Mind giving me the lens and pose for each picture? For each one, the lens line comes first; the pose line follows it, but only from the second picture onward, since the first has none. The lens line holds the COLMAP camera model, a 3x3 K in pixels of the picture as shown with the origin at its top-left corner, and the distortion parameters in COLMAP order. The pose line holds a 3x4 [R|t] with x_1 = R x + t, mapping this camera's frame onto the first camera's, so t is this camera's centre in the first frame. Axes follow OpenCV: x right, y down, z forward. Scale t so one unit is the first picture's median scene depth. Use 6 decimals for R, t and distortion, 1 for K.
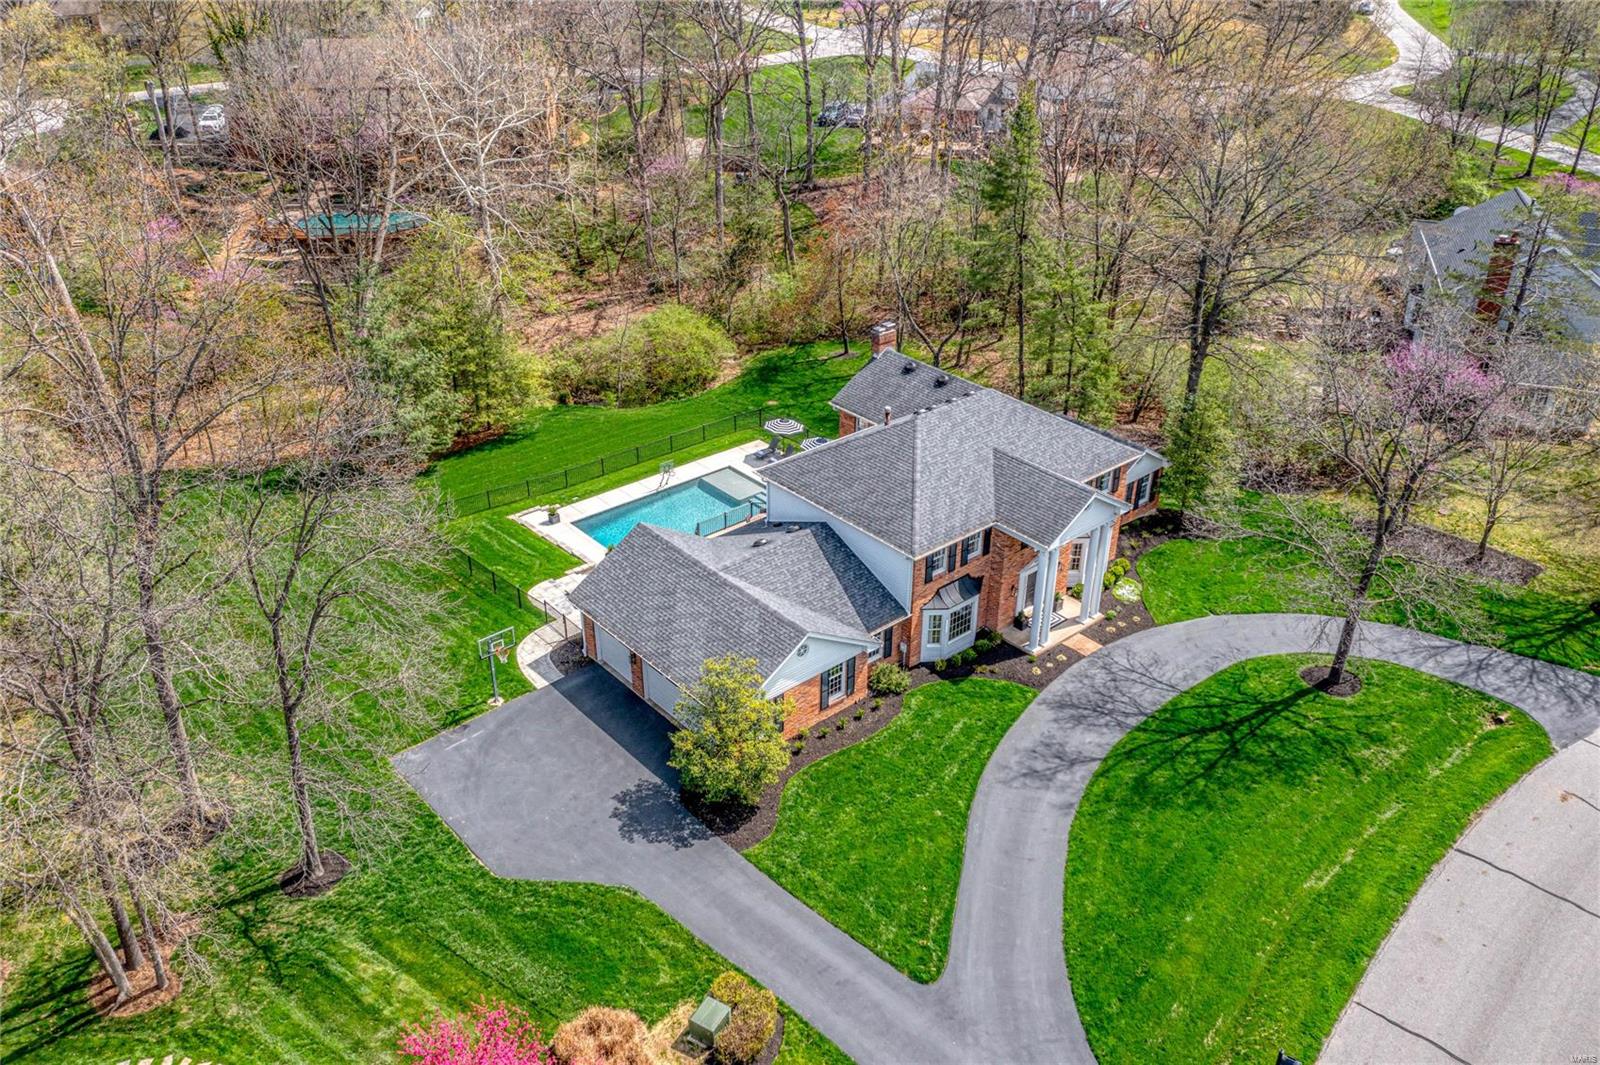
lens RADIAL K [[1265.5, 0, 792.2], [0, 1265.5, 519.6], [0, 0, 1]] dist [-0.007961, -0.003206]
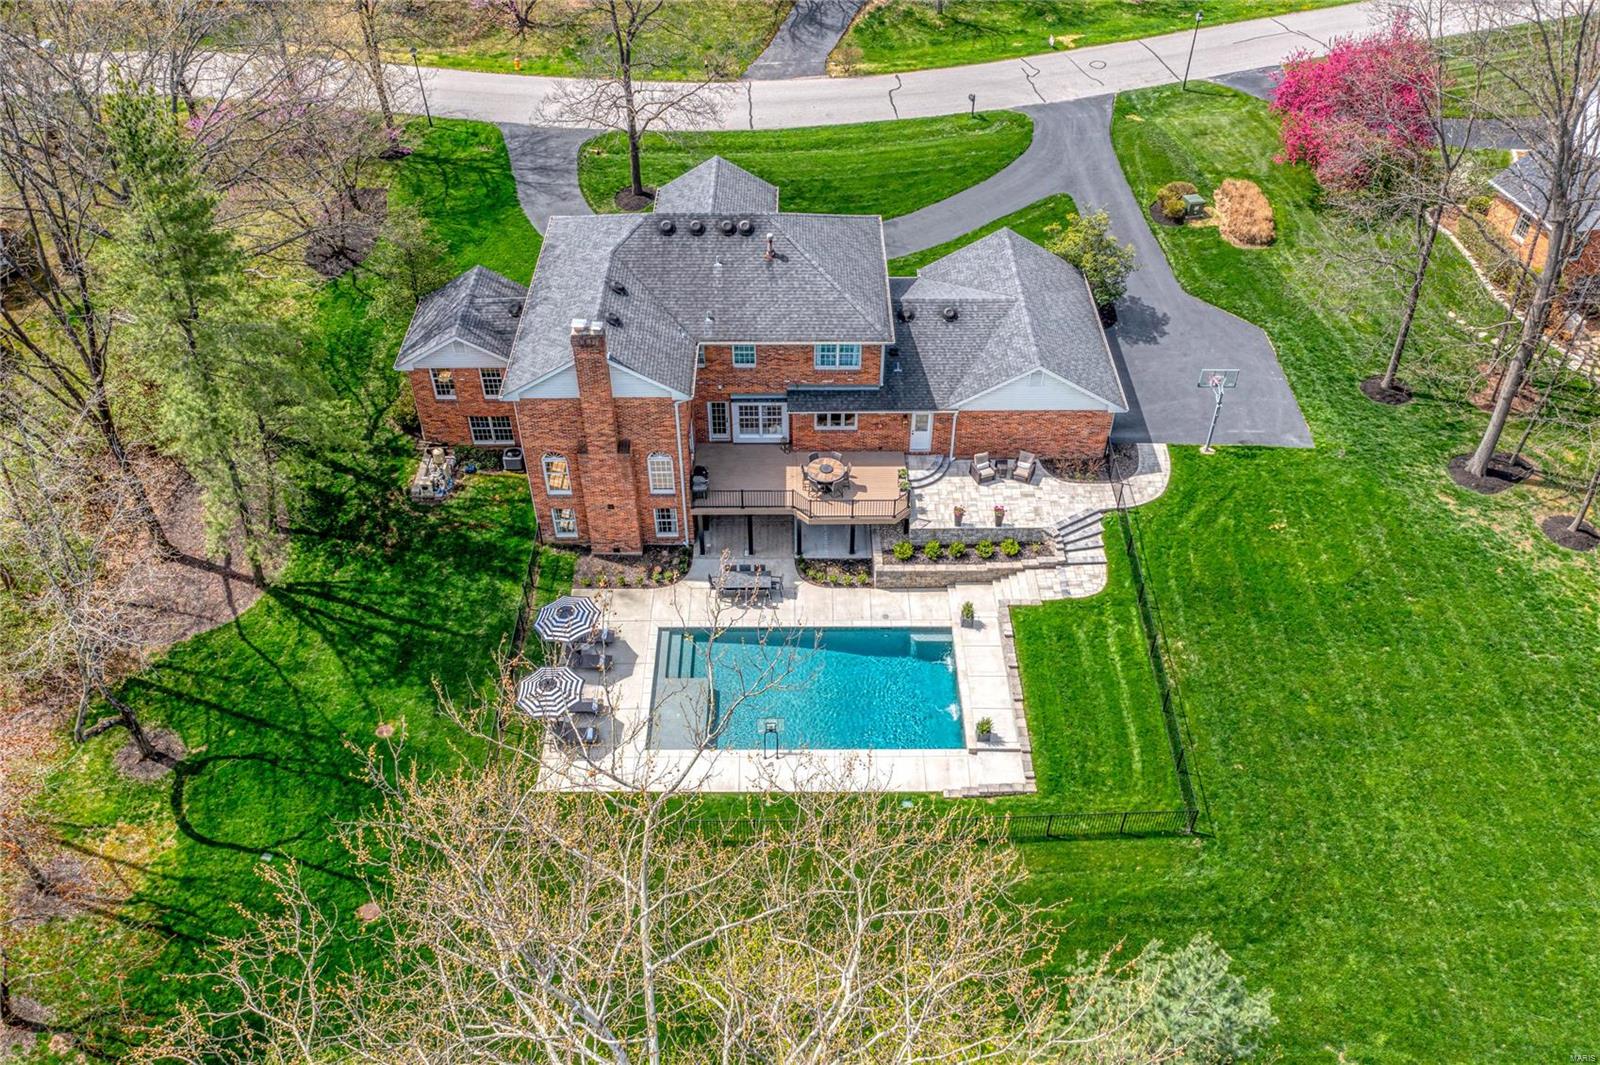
lens RADIAL K [[1254.5, 0, 809.0], [0, 1254.5, 527.8], [0, 0, 1]] dist [-0.003825, 0.001775]
pose [[-0.765622, -0.421904, 0.485613, -0.534632], [0.308811, 0.421171, 0.852790, -0.855700], [-0.564322, 0.802877, -0.192169, 1.494627]]
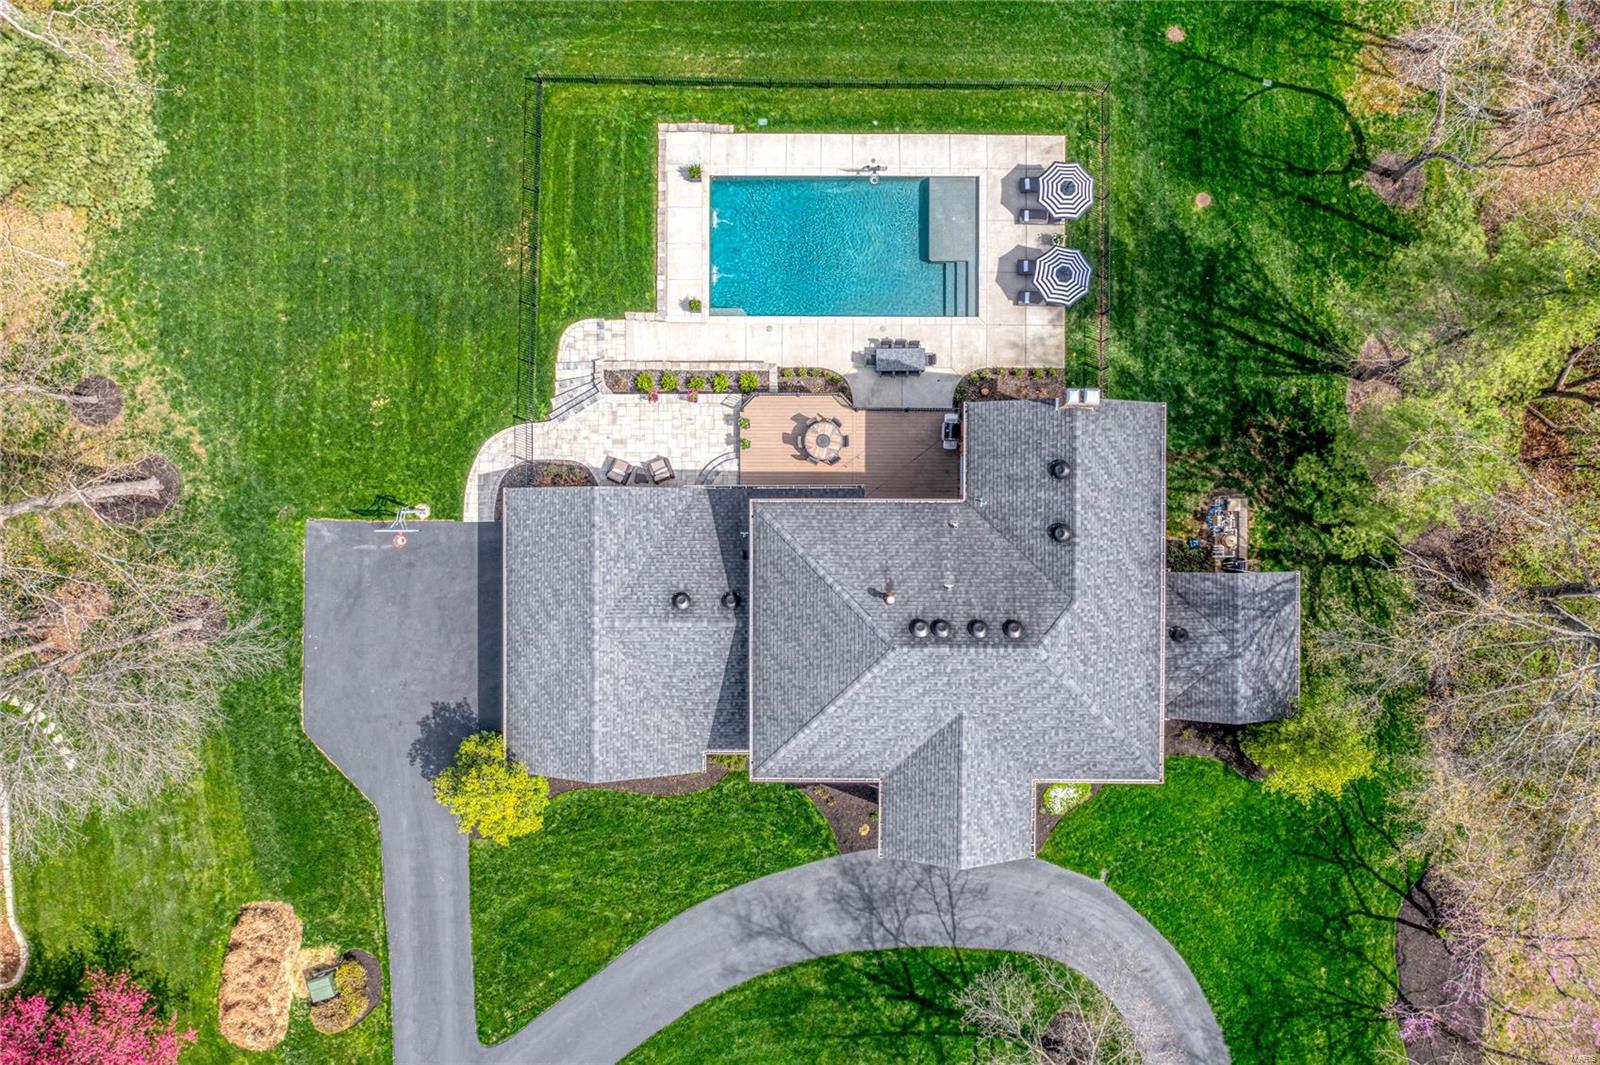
lens RADIAL K [[1281.1, 0, 800.0], [0, 1281.1, 532.5], [0, 0, 1]] dist [-0.009373, -0.003107]
pose [[0.758594, 0.651411, 0.014080, -0.009016], [-0.303684, 0.334369, 0.892173, -0.884244], [0.576464, -0.681074, 0.451473, 0.727245]]
